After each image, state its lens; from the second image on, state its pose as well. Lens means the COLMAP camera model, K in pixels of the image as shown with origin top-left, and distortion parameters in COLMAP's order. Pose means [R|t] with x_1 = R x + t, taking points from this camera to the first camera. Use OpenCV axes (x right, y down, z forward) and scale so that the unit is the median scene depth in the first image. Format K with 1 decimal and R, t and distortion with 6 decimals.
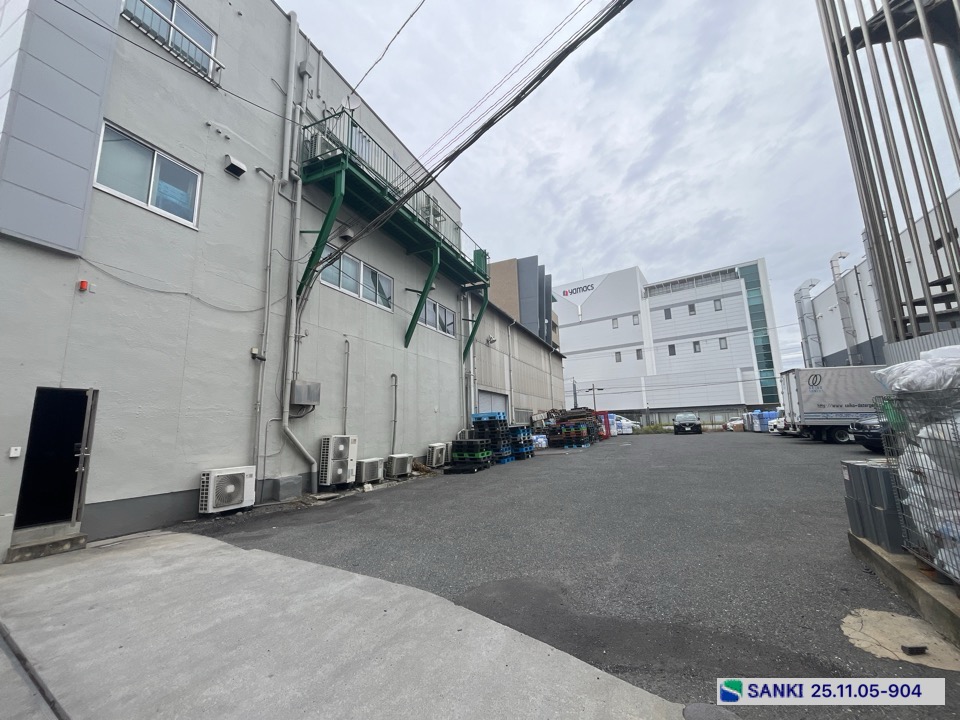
lens RADIAL K [[389.0, 0, 477.2], [0, 389.0, 360.8], [0, 0, 1]] dist [-0.002688, -0.000156]
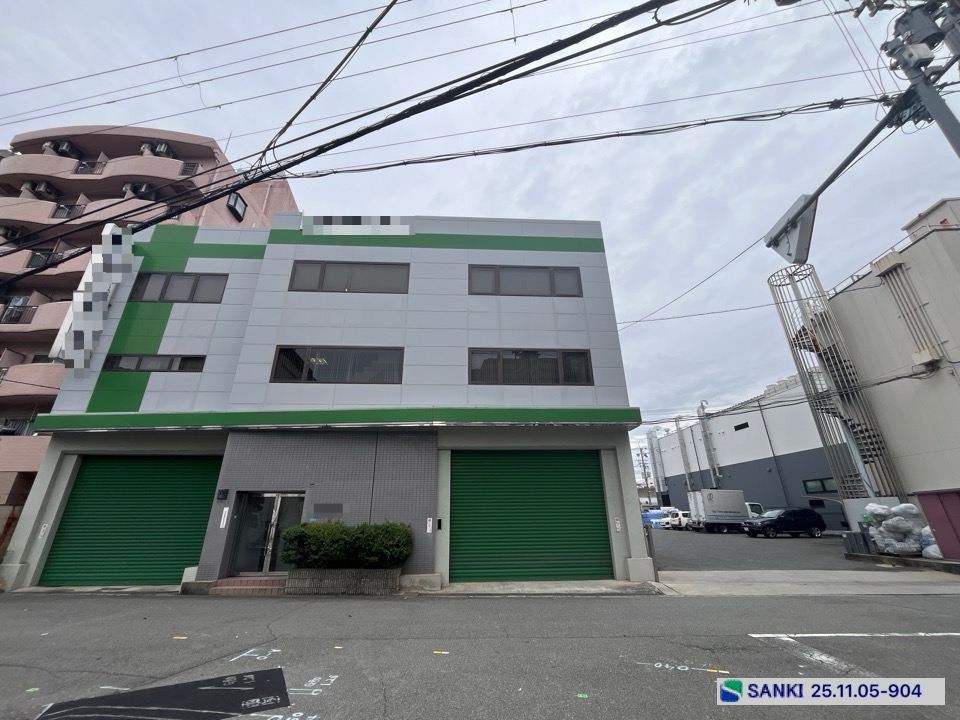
lens RADIAL K [[389.0, 0, 477.2], [0, 389.0, 360.8], [0, 0, 1]] dist [-0.002688, -0.000156]
pose [[0.890093, 0.190865, 0.413891, -1.630278], [-0.094652, 0.965704, -0.241779, -0.036230], [-0.445843, 0.176030, 0.877632, -0.393272]]
